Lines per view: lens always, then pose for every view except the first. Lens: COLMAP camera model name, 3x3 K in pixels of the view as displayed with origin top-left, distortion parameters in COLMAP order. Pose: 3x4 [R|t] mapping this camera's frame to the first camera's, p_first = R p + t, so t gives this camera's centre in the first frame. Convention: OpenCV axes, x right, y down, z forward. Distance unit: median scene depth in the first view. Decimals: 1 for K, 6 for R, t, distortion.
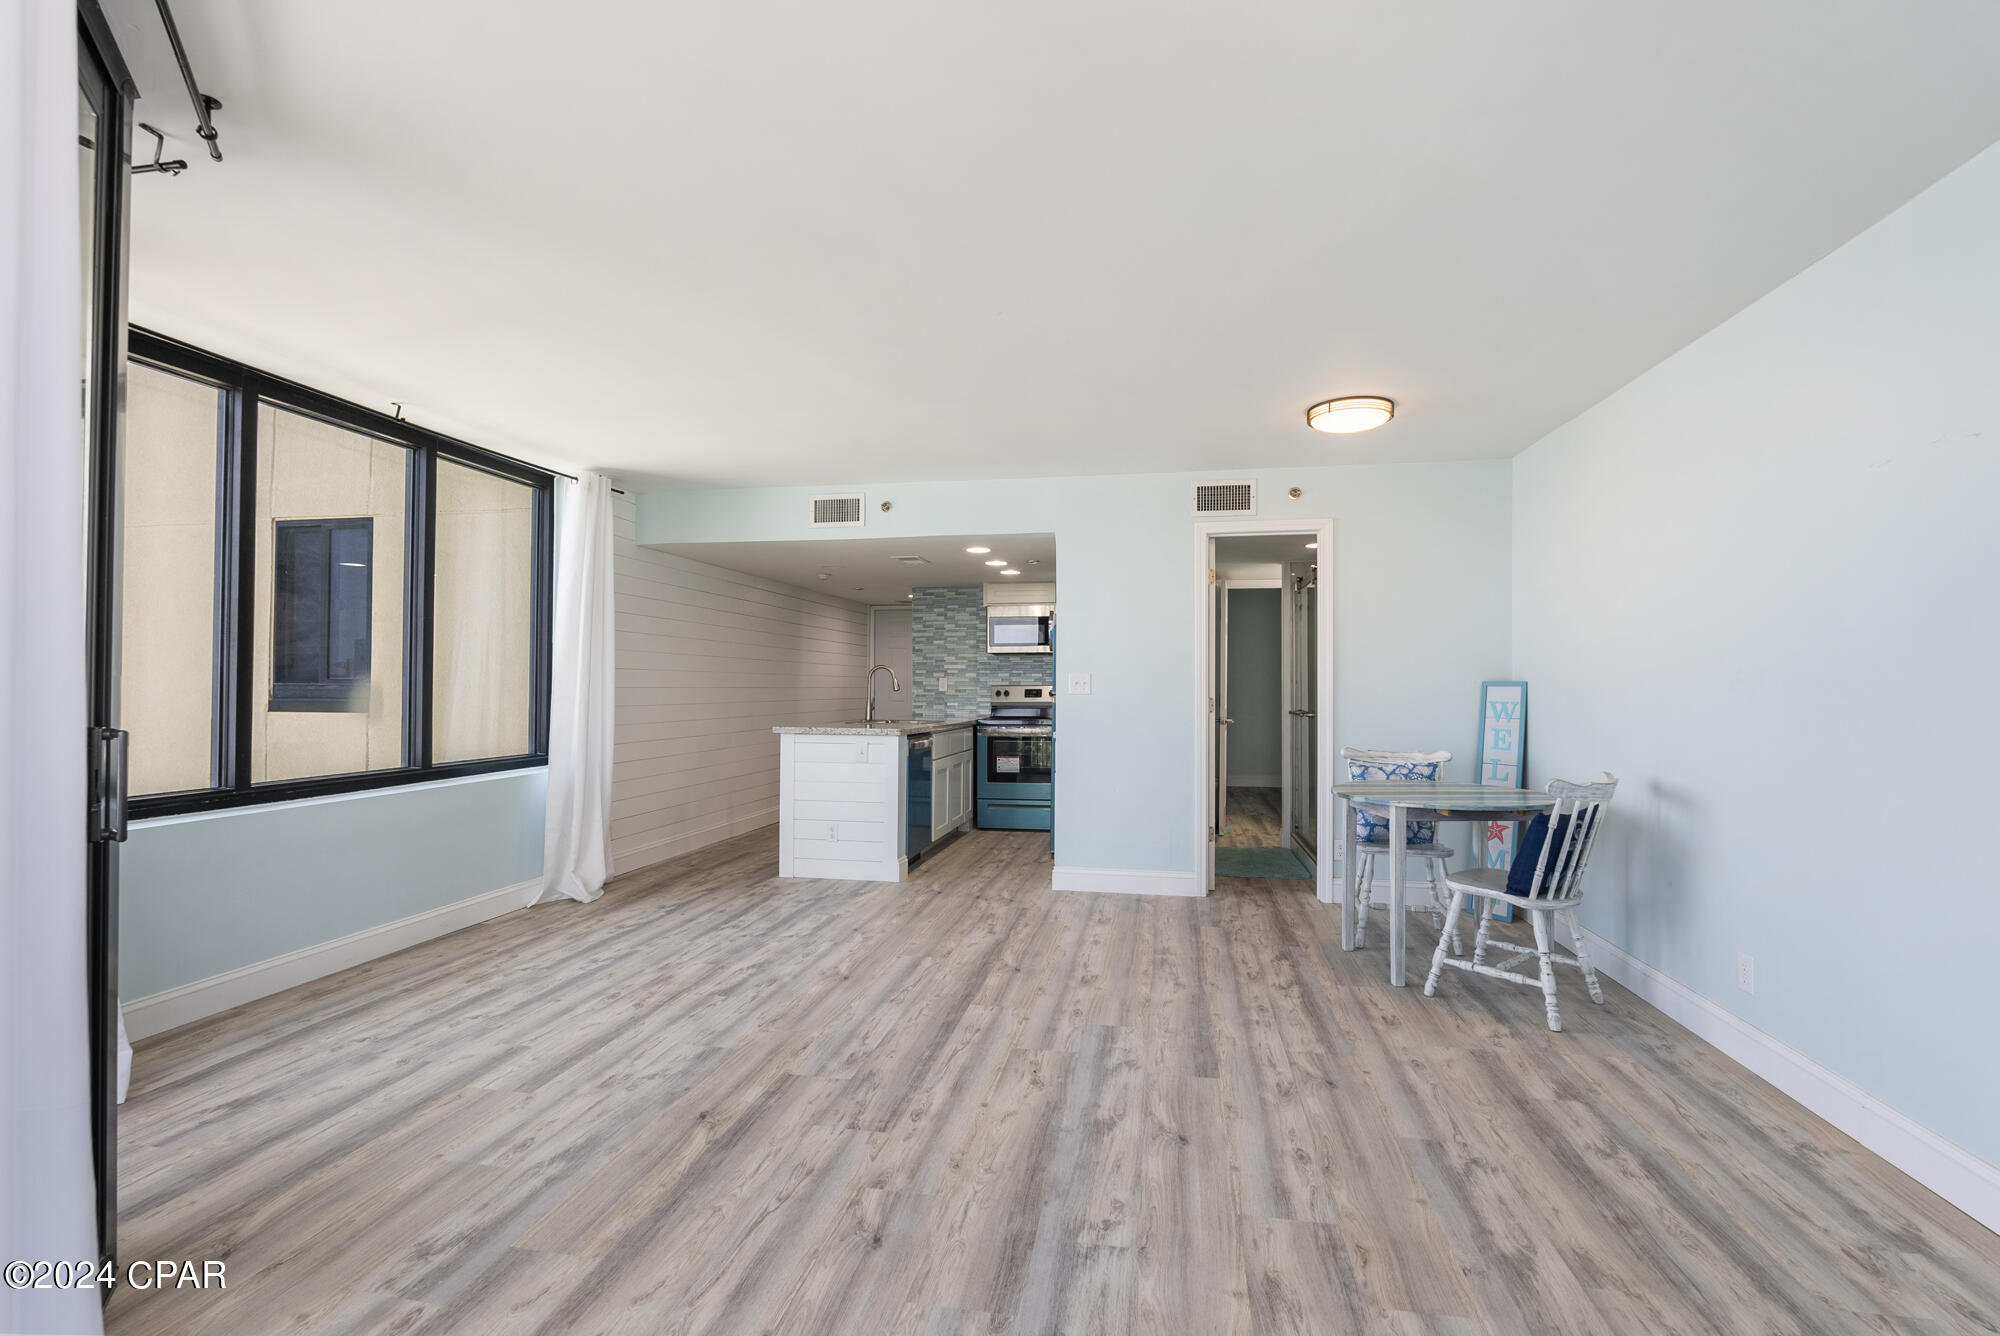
lens RADIAL K [[882.4, 0, 1010.7], [0, 882.4, 672.1], [0, 0, 1]] dist [-0.010263, 0.000327]
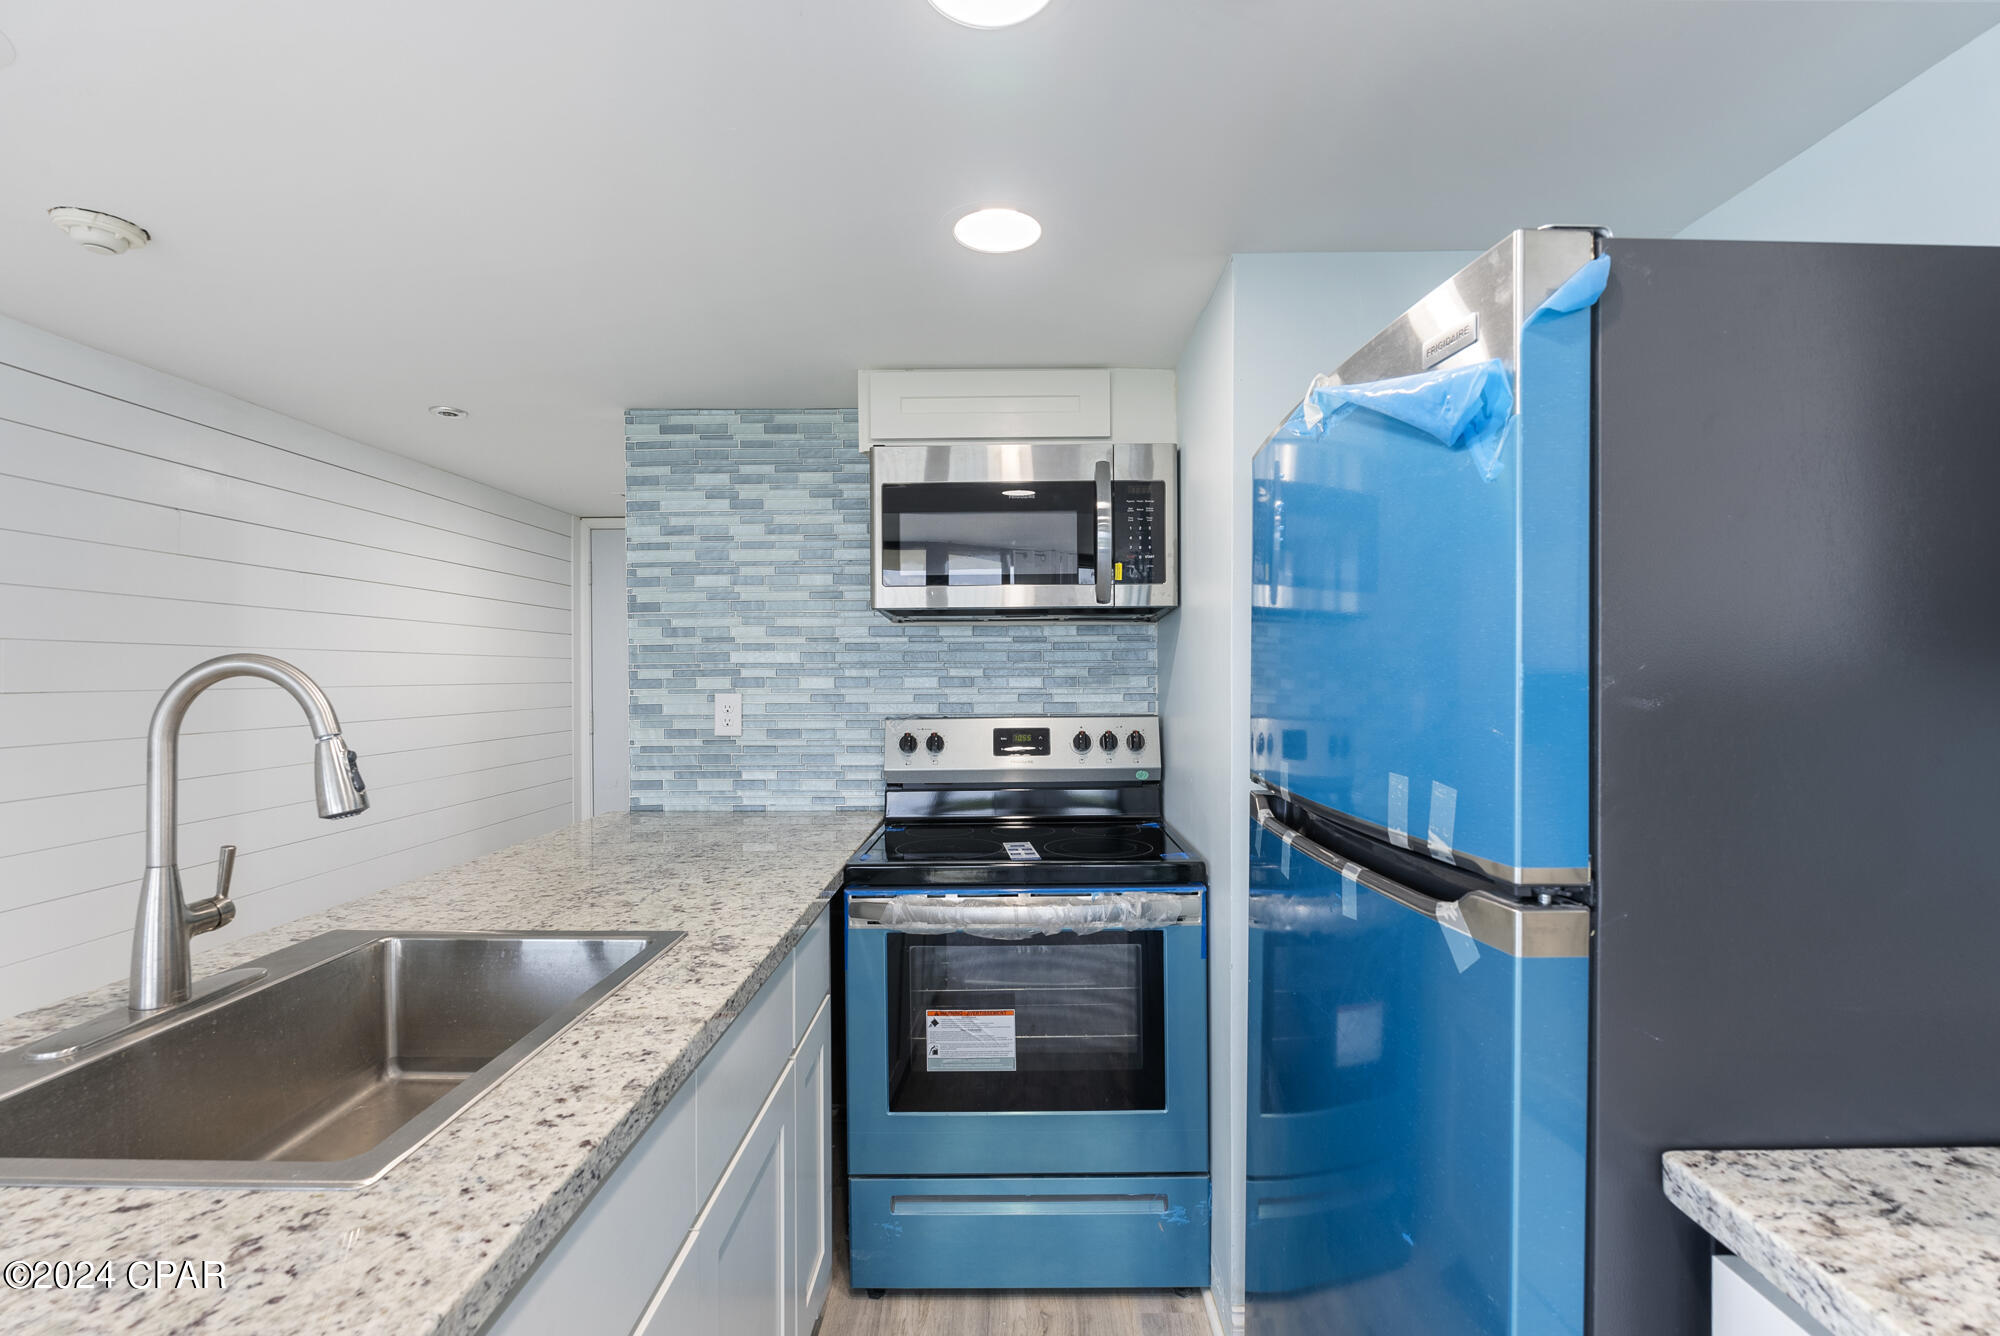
lens RADIAL K [[882.4, 0, 1010.7], [0, 882.4, 672.1], [0, 0, 1]] dist [-0.010263, 0.000327]
pose [[0.984428, -0.008966, 0.175561, -0.072332], [0.006415, 0.999865, 0.015096, -0.011635], [-0.175673, -0.013735, 0.984353, 1.523614]]
